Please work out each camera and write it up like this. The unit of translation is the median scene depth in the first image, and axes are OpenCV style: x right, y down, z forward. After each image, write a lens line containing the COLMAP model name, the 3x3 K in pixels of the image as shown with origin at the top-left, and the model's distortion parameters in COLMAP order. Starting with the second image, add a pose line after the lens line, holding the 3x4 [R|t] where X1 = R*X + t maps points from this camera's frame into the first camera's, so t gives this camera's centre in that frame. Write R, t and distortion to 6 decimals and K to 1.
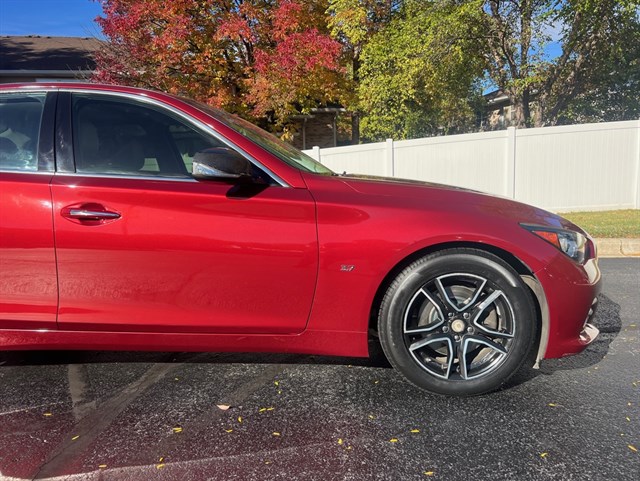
lens RADIAL K [[485.1, 0, 322.3], [0, 485.1, 235.1], [0, 0, 1]] dist [0.031596, -0.035264]
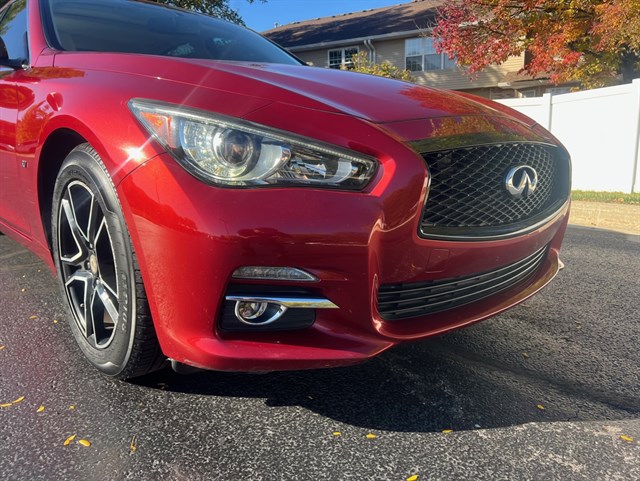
lens RADIAL K [[489.1, 0, 324.6], [0, 489.1, 232.7], [0, 0, 1]] dist [0.006753, -0.007869]
pose [[0.712724, 0.146084, -0.686064, 0.902301], [-0.097182, 0.989205, 0.109673, 0.040224], [0.694680, -0.011494, 0.719227, 0.707259]]
